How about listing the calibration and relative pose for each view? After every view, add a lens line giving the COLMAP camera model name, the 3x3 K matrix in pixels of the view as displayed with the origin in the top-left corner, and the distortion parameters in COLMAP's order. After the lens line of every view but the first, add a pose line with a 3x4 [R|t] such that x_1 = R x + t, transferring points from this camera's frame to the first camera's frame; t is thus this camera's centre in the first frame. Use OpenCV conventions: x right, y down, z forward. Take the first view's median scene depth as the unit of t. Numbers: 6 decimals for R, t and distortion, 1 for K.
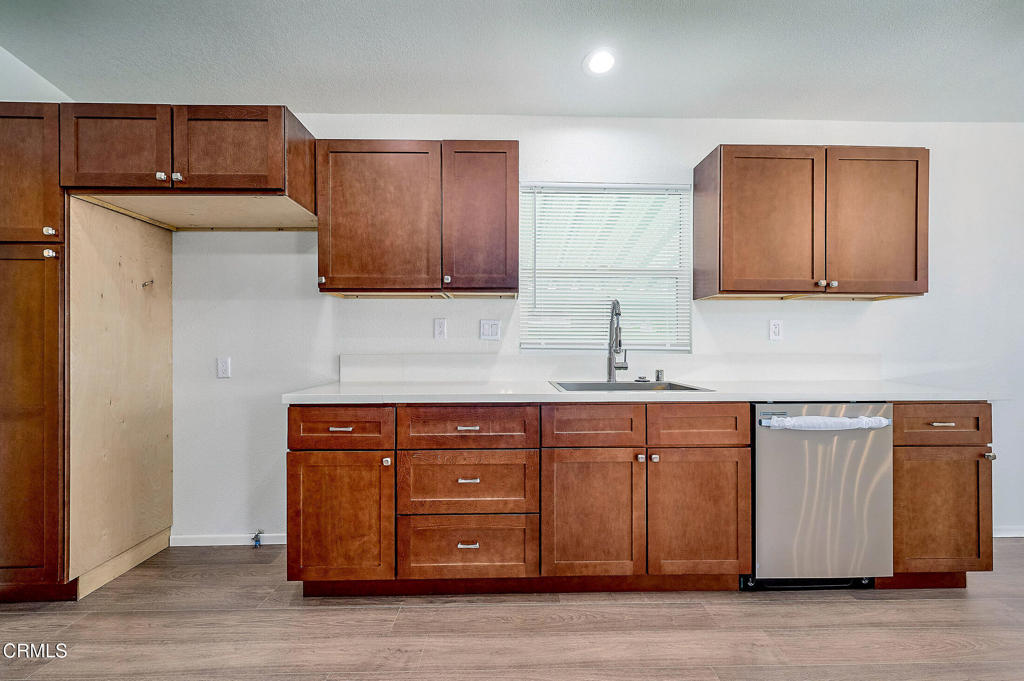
lens RADIAL K [[434.7, 0, 516.4], [0, 434.7, 343.1], [0, 0, 1]] dist [0.002237, -0.000530]
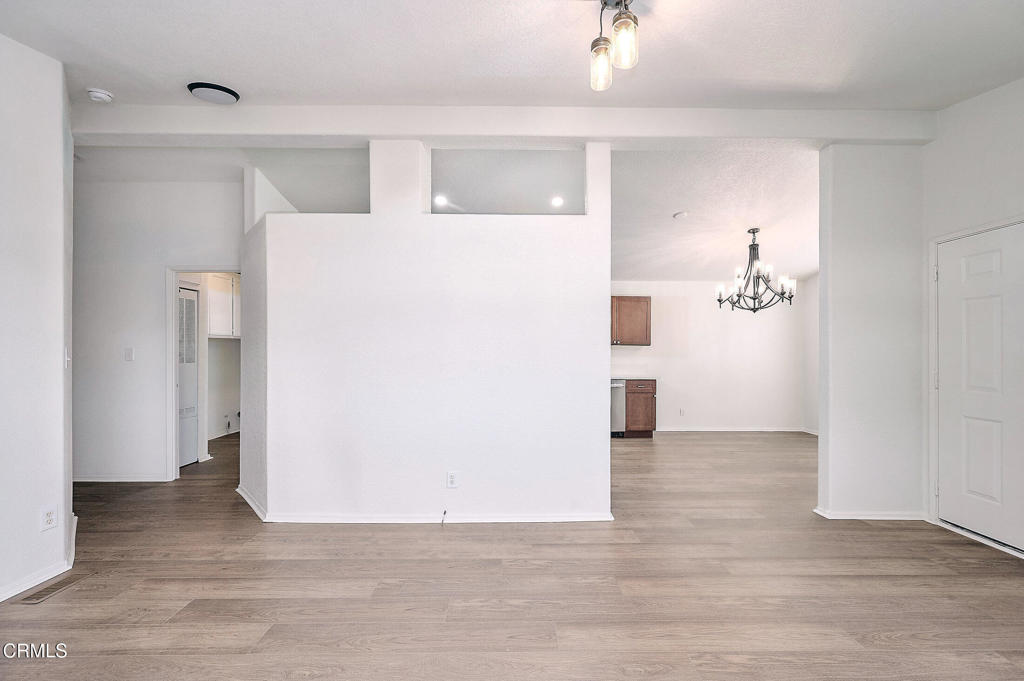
lens RADIAL K [[412.3, 0, 516.7], [0, 412.3, 353.1], [0, 0, 1]] dist [-0.000012, 0.001050]
pose [[0.999973, 0.005227, -0.005188, 0.034611], [-0.005166, 0.999917, 0.011766, -0.102690], [0.005249, -0.011739, 0.999917, -2.182395]]
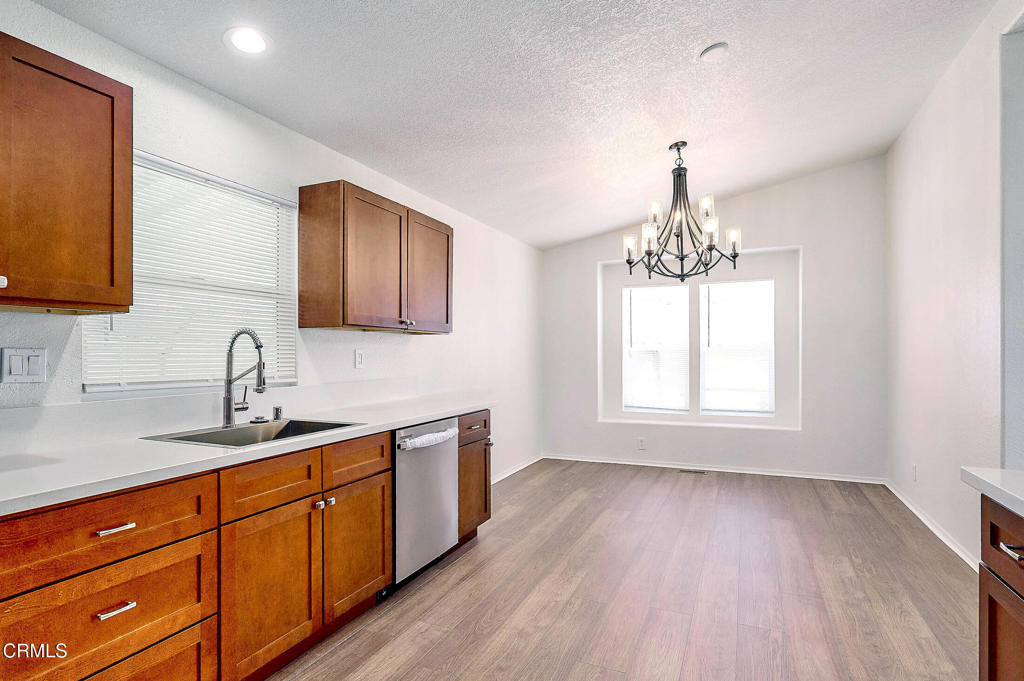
lens RADIAL K [[520.7, 0, 515.6], [0, 520.7, 352.5], [0, 0, 1]] dist [-0.005848, 0.001820]
pose [[0.426618, -0.000942, 0.904432, -0.536296], [-0.003141, 0.999992, 0.002524, -0.067942], [-0.904427, -0.003918, 0.426611, 0.137721]]
